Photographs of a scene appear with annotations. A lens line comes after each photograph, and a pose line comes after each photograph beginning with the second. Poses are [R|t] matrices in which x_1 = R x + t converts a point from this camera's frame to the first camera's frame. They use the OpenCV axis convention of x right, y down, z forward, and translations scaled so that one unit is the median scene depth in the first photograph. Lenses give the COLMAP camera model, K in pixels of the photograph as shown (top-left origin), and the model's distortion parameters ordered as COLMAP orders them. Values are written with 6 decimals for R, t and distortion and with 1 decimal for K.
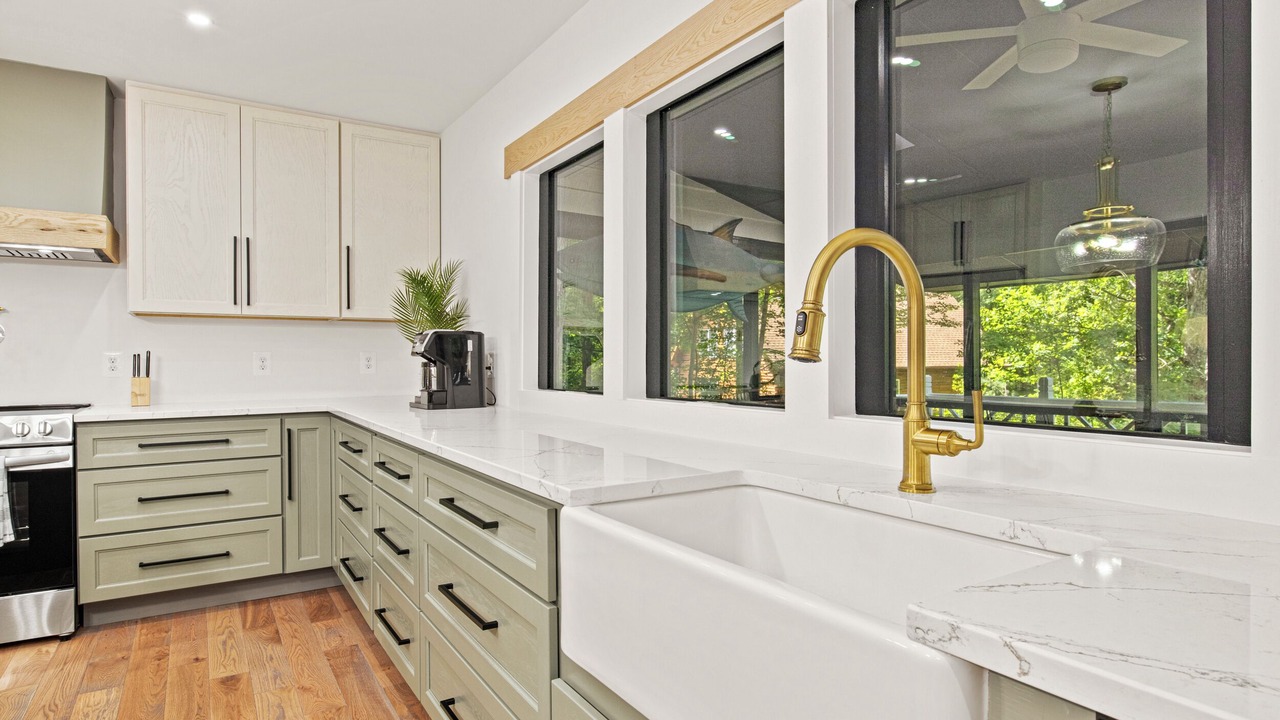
lens RADIAL K [[703.7, 0, 643.8], [0, 703.7, 356.0], [0, 0, 1]] dist [-0.003454, -0.000656]
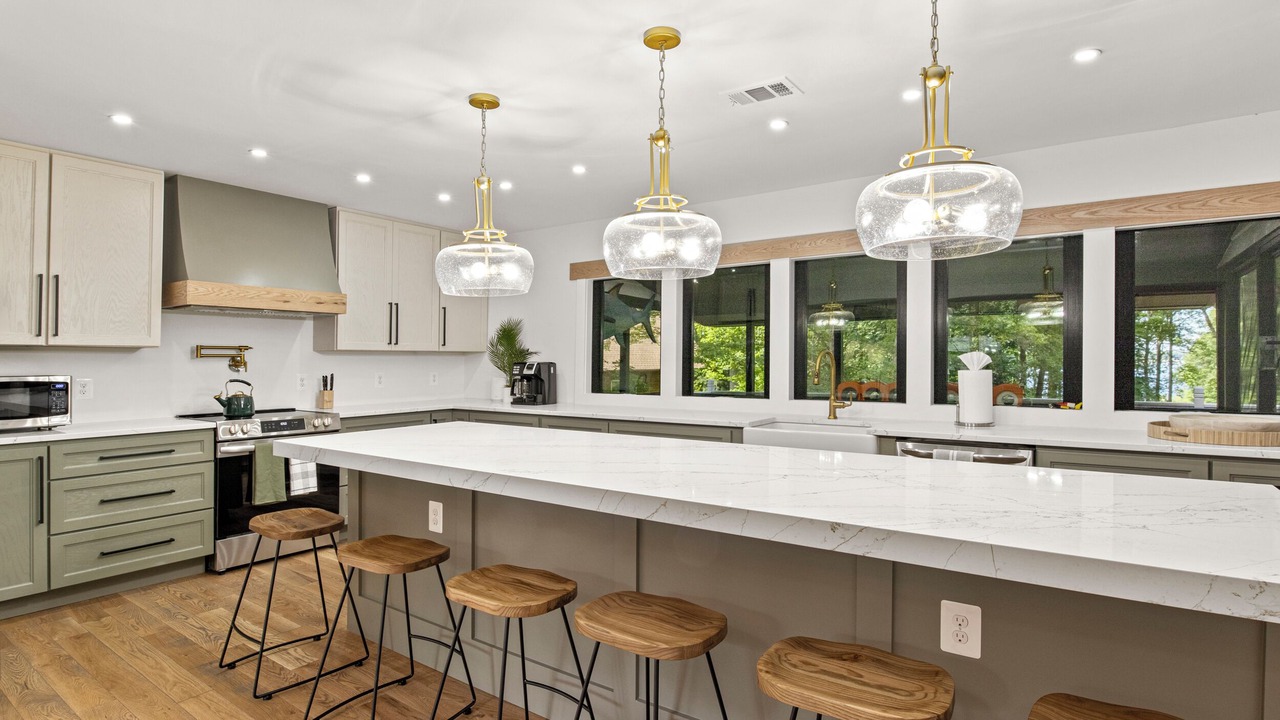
lens RADIAL K [[636.4, 0, 639.2], [0, 636.4, 358.7], [0, 0, 1]] dist [-0.030785, -0.000845]
pose [[0.927171, -0.001278, 0.374636, -0.593857], [0.001051, 0.999999, 0.000809, -0.041200], [-0.374637, -0.000356, 0.927172, -0.562406]]
